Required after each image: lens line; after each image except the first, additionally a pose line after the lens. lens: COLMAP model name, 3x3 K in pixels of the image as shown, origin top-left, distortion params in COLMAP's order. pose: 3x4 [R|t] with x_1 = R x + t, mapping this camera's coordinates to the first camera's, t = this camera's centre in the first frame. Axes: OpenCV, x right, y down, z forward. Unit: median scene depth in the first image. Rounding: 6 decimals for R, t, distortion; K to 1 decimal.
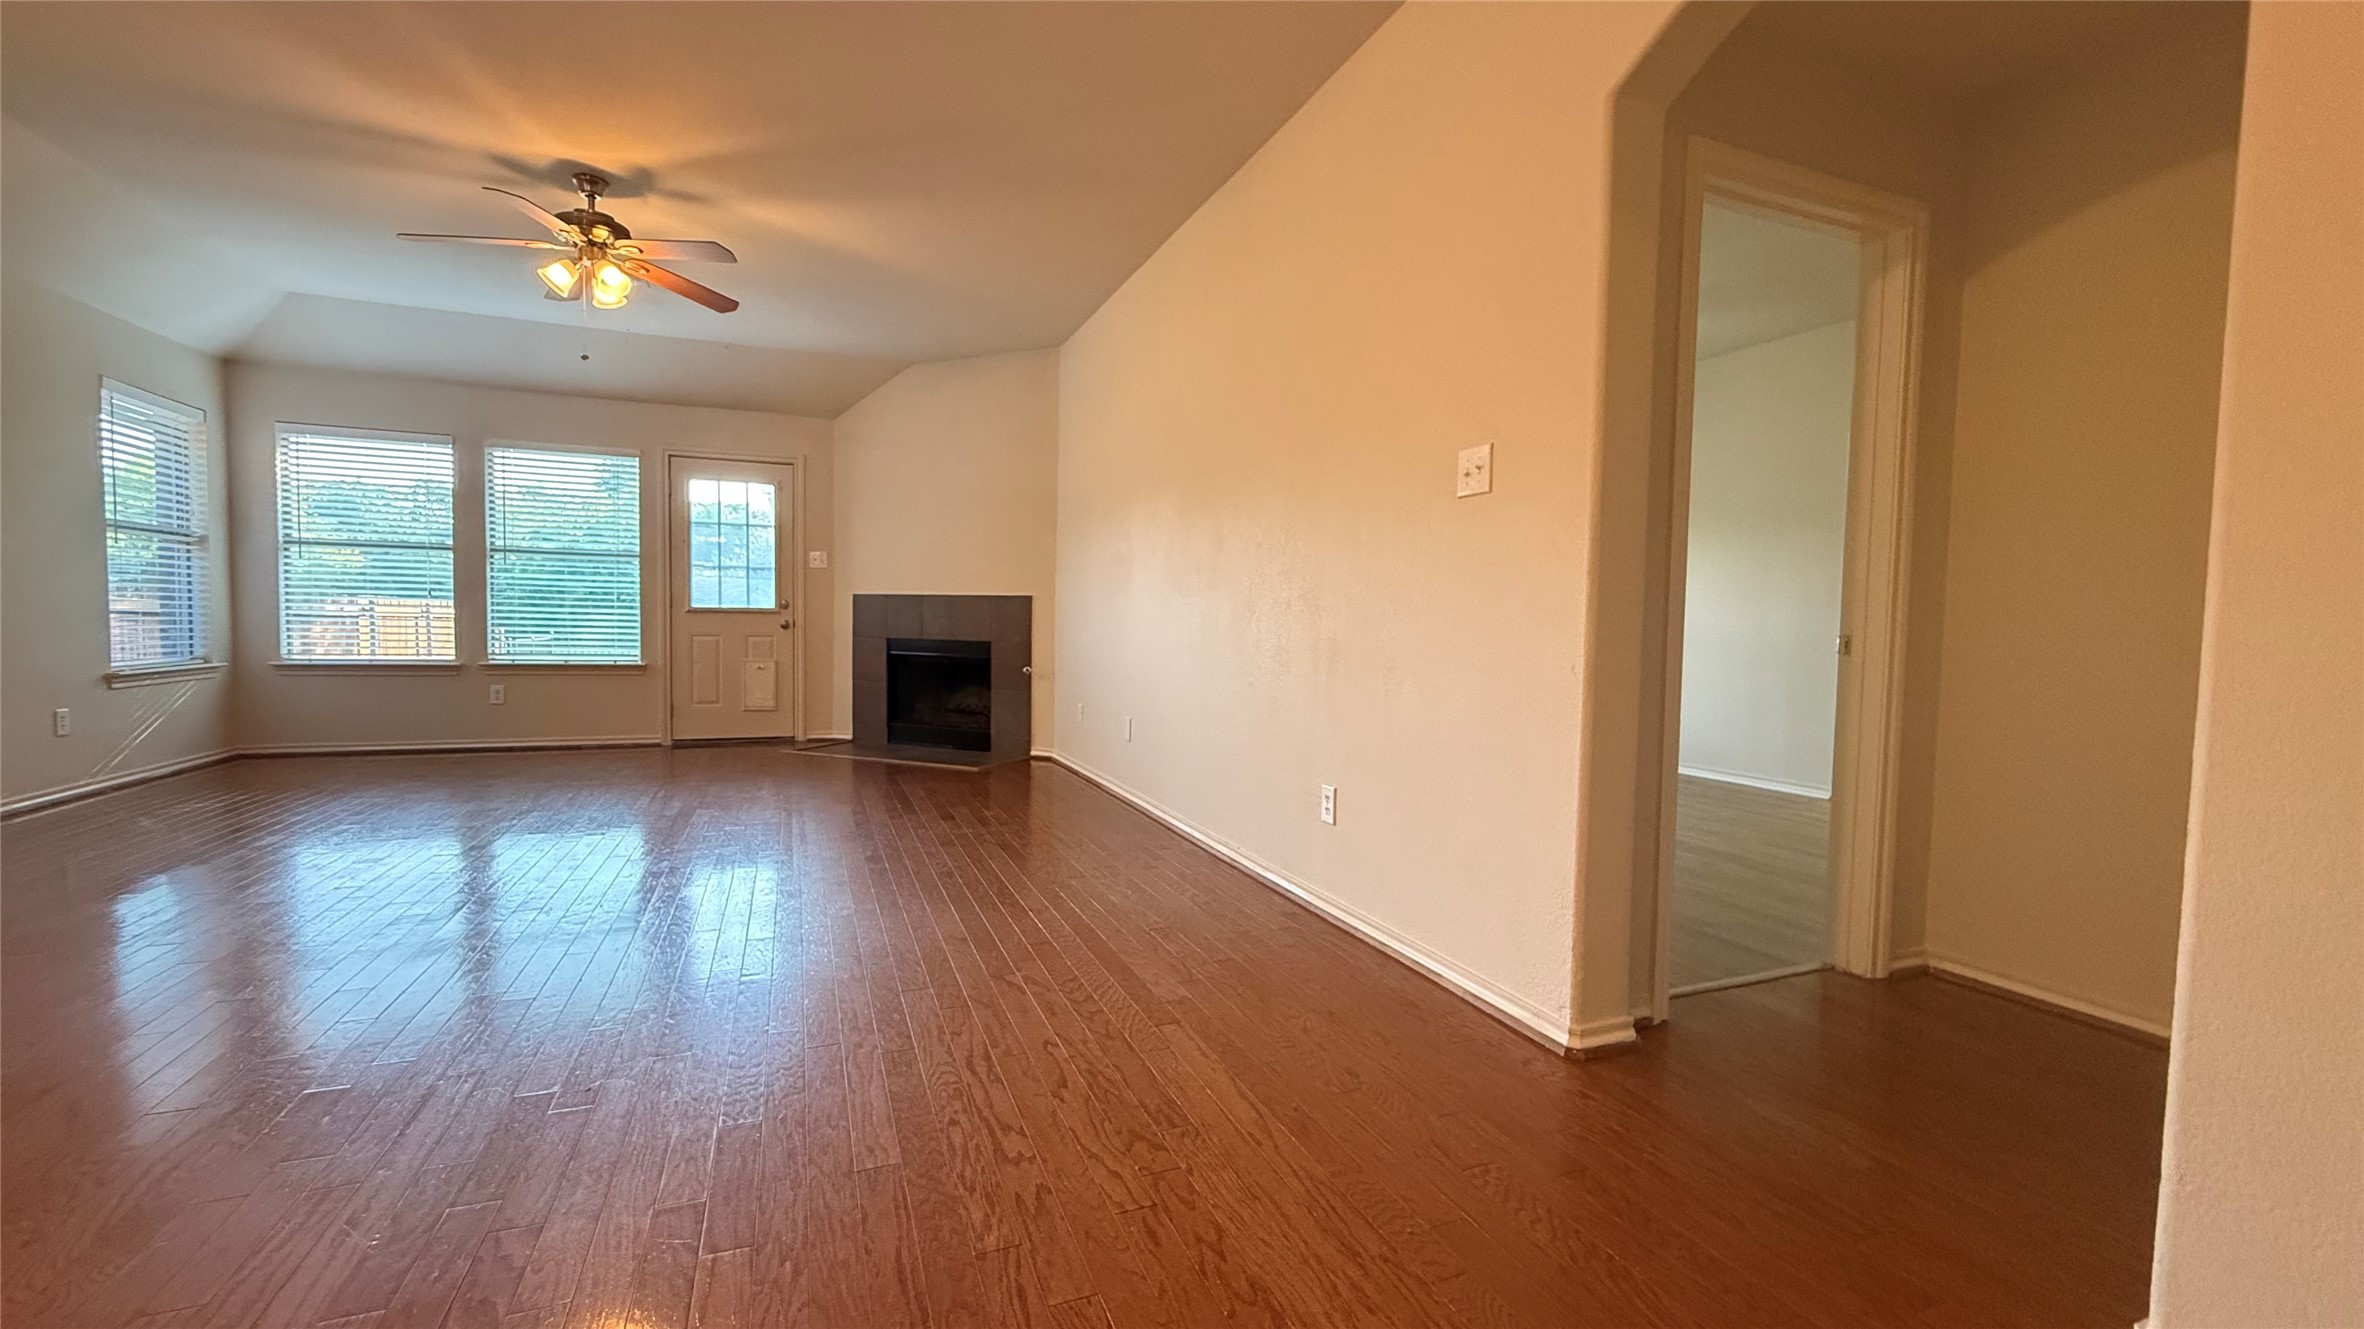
lens RADIAL K [[952.7, 0, 1176.6], [0, 952.7, 668.1], [0, 0, 1]] dist [-0.000019, 0.000340]
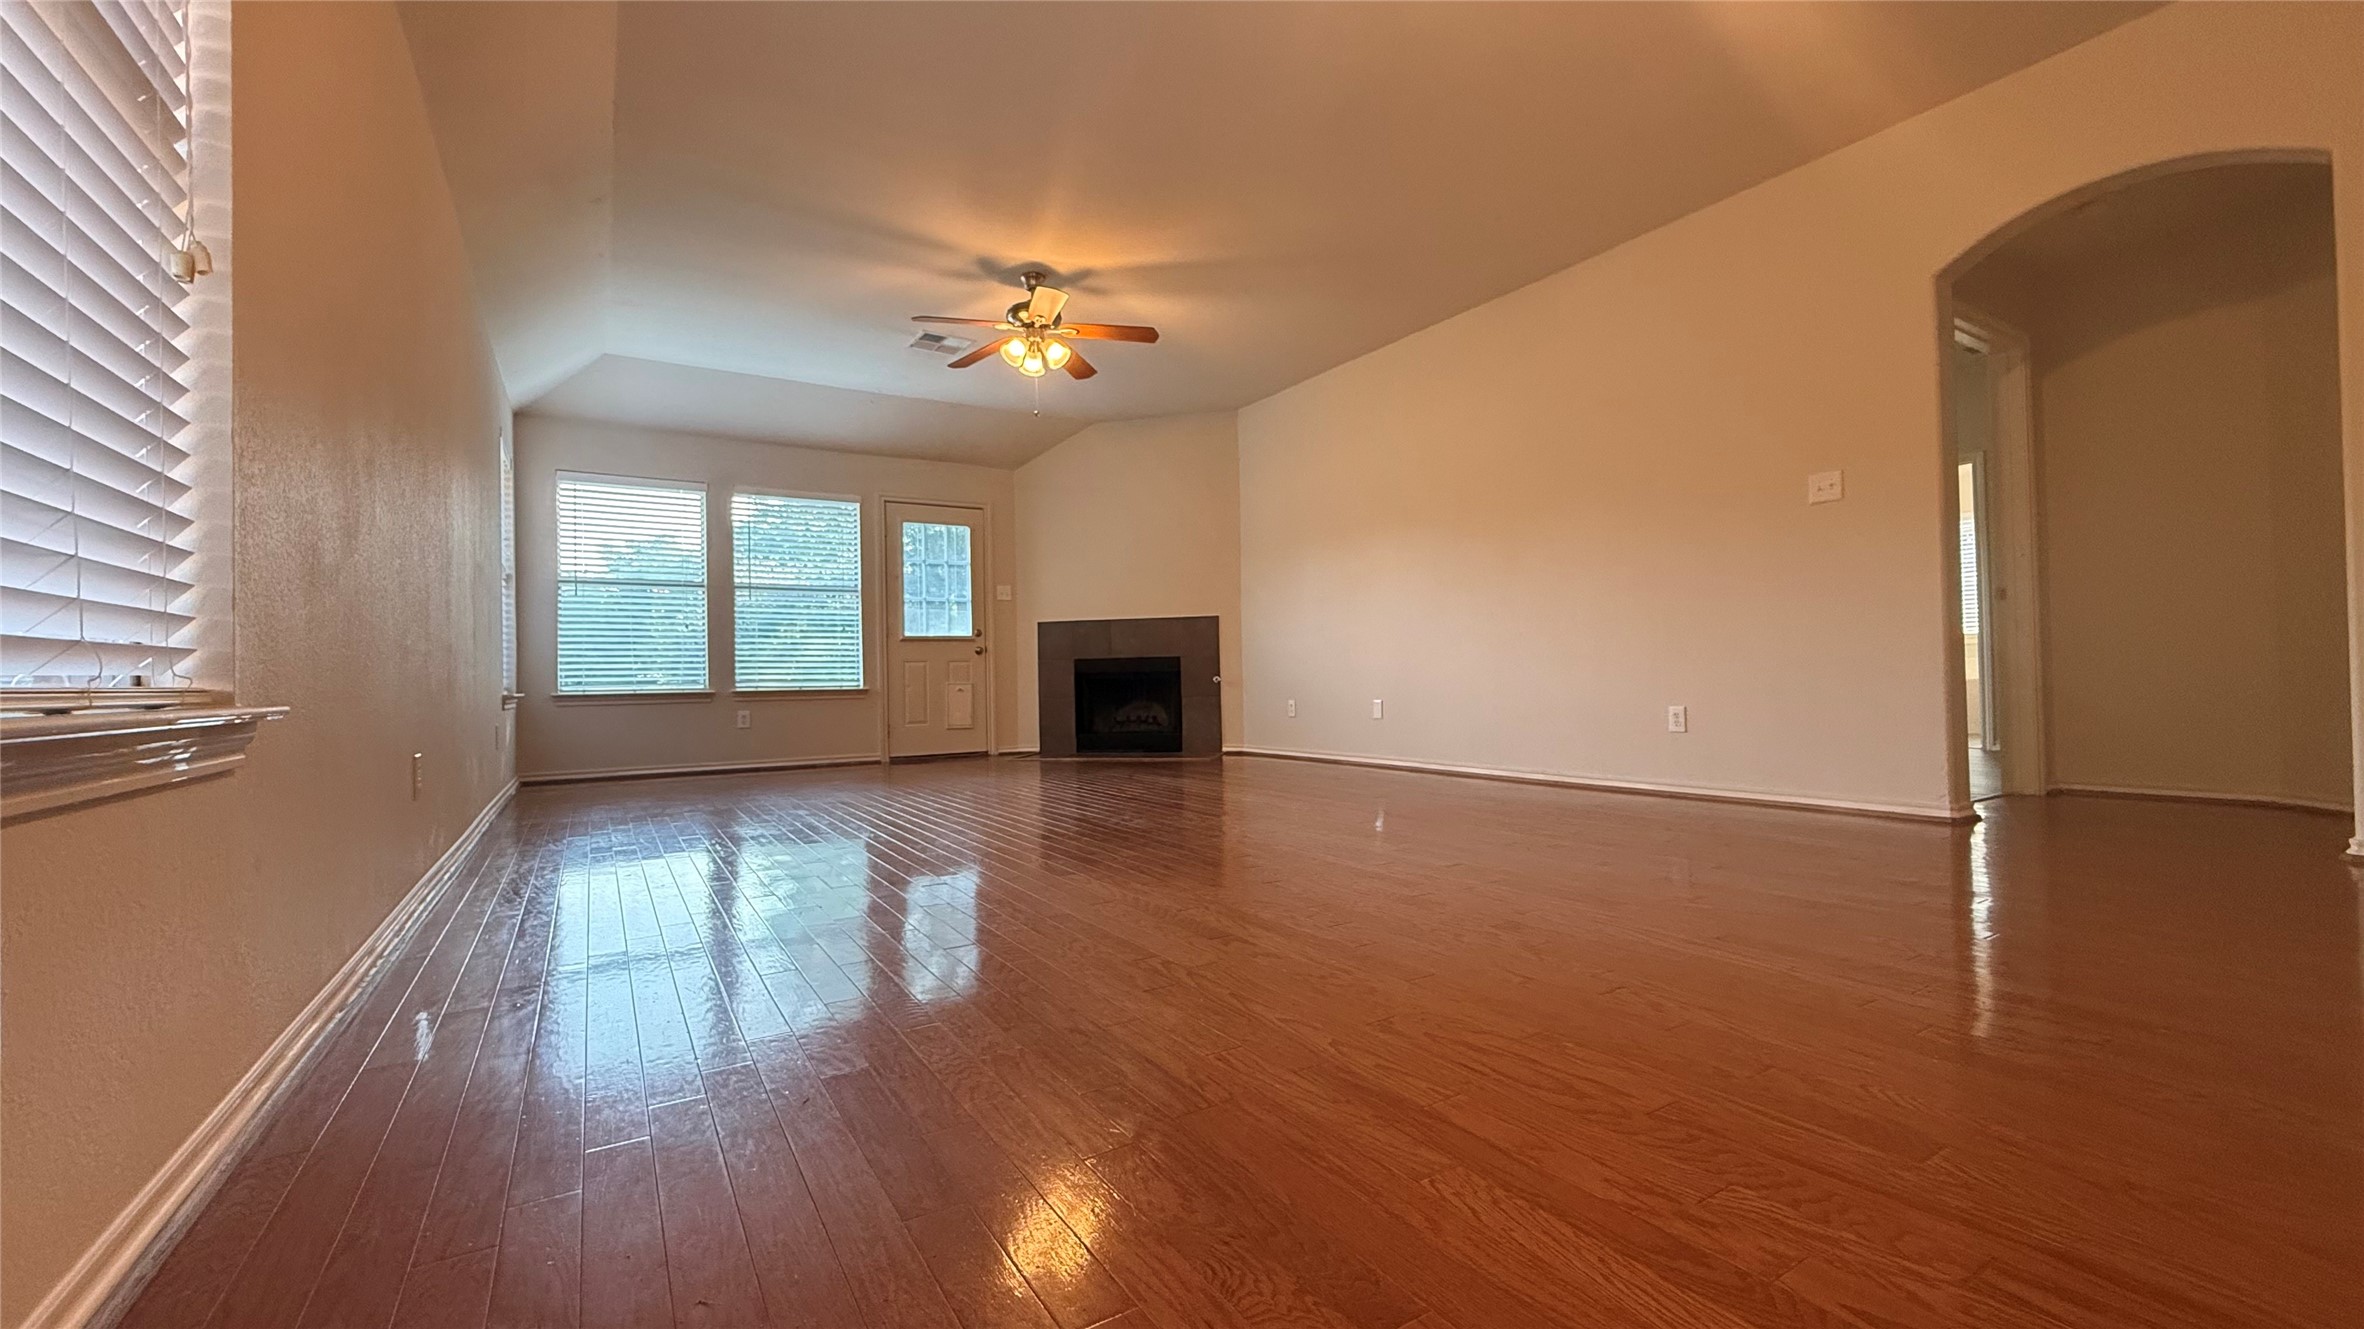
lens RADIAL K [[952.7, 0, 1182.0], [0, 952.7, 664.9], [0, 0, 1]] dist [-0.000019, 0.000340]
pose [[0.984392, -0.035666, 0.172336, -0.398530], [0.046751, 0.997061, -0.060697, 0.053808], [-0.169665, 0.067807, 0.983166, -0.148303]]
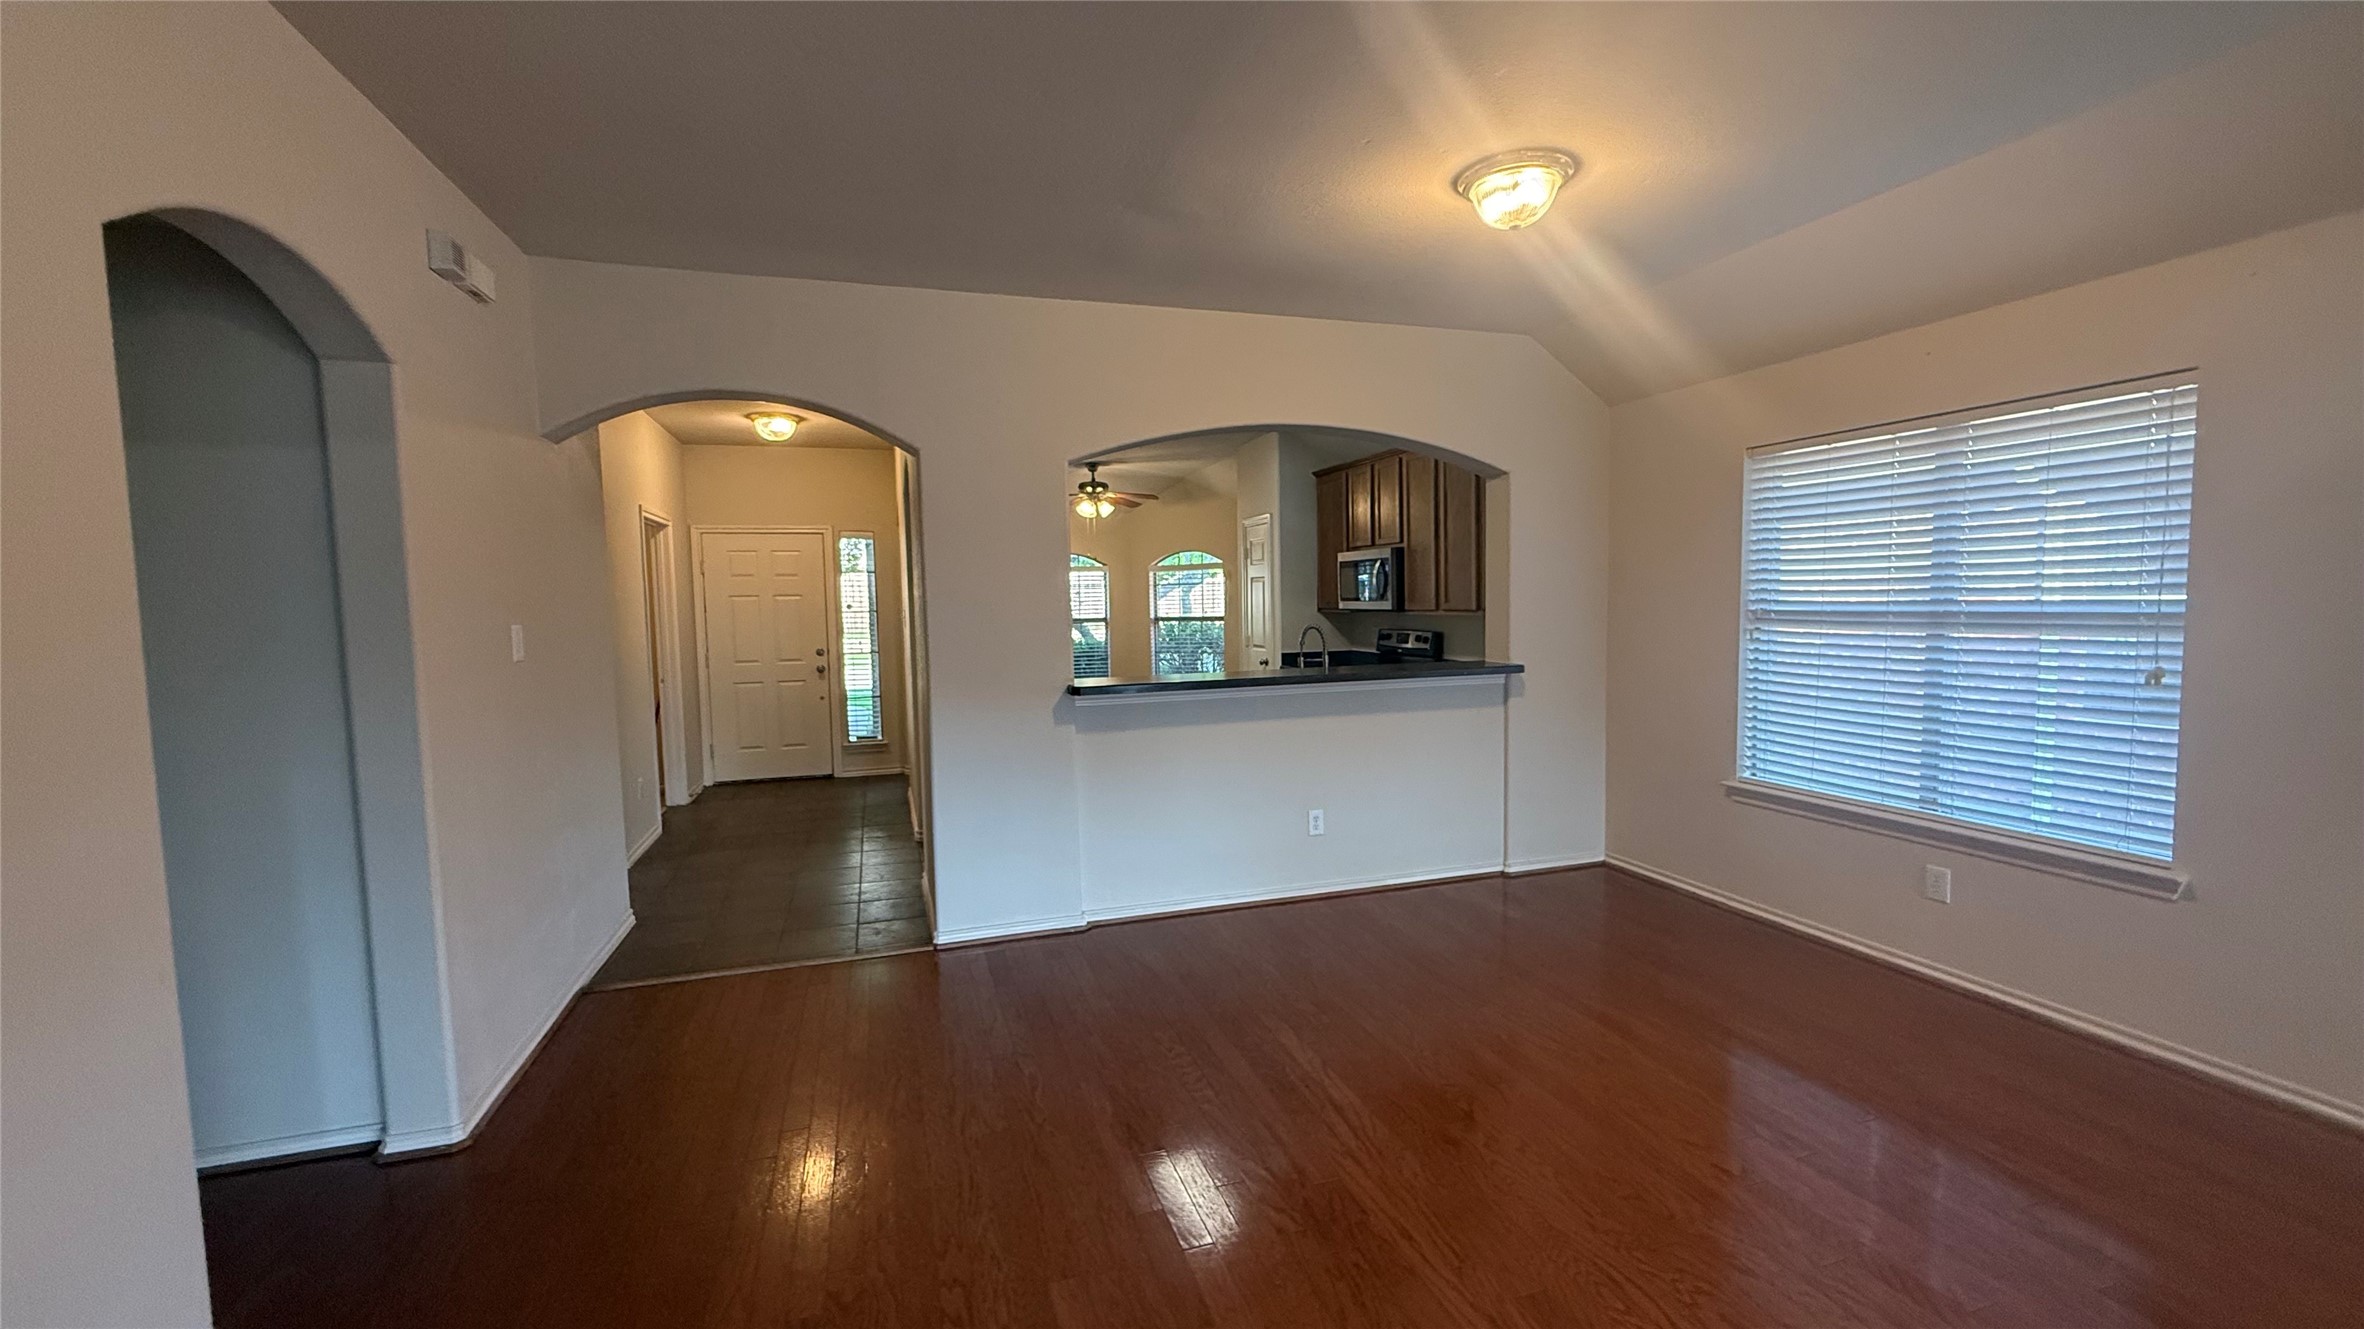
lens RADIAL K [[952.7, 0, 1184.4], [0, 952.7, 664.8], [0, 0, 1]] dist [-0.000019, 0.000340]
pose [[-0.997693, -0.006574, 0.067571, -0.135120], [0.001656, 0.992648, 0.121029, -0.106108], [-0.067869, 0.120862, -0.990346, 0.524845]]
